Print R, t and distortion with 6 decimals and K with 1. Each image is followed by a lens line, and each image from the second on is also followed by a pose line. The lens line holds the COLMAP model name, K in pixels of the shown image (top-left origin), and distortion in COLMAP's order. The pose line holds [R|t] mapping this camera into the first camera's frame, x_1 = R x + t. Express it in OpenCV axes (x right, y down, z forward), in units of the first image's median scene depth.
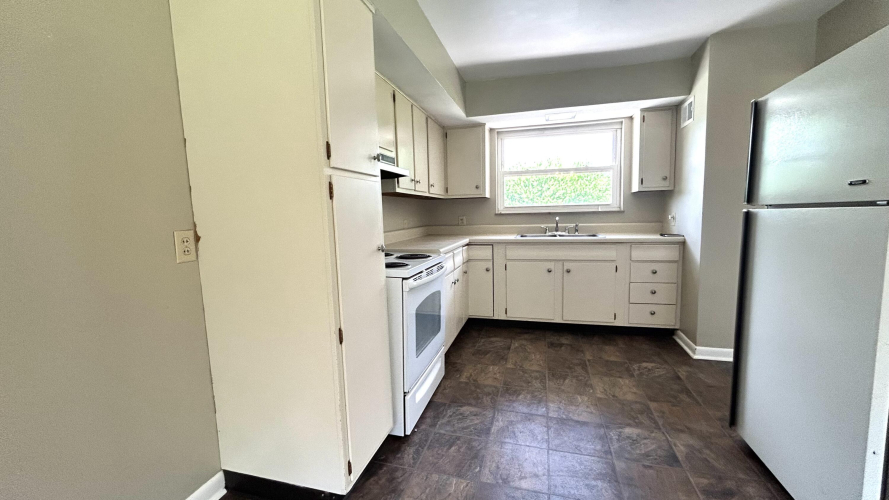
lens RADIAL K [[359.4, 0, 445.5], [0, 359.4, 249.7], [0, 0, 1]] dist [-0.002903, 0.002768]
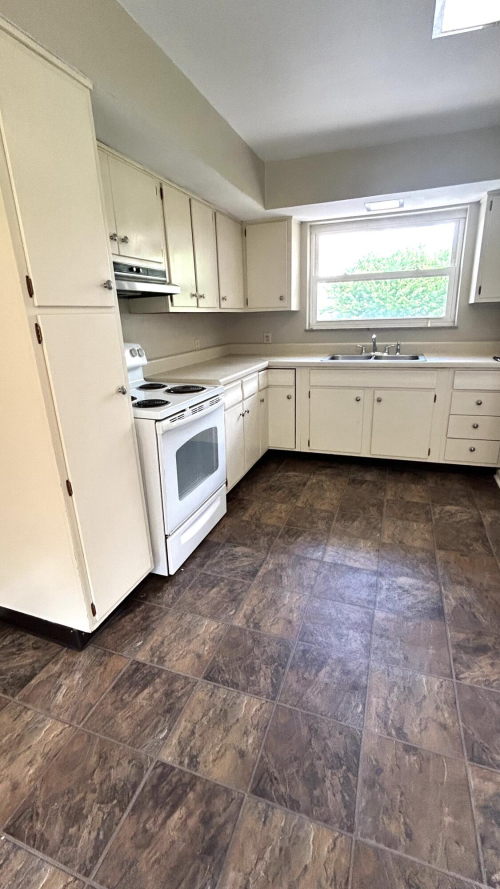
lens RADIAL K [[397.8, 0, 250.0], [0, 397.8, 442.5], [0, 0, 1]] dist [-0.000070, 0.000515]
pose [[0.996776, 0.016561, -0.078501, 0.135552], [-0.000163, 0.978880, 0.204435, -0.047964], [0.080228, -0.203763, 0.975727, 0.012691]]
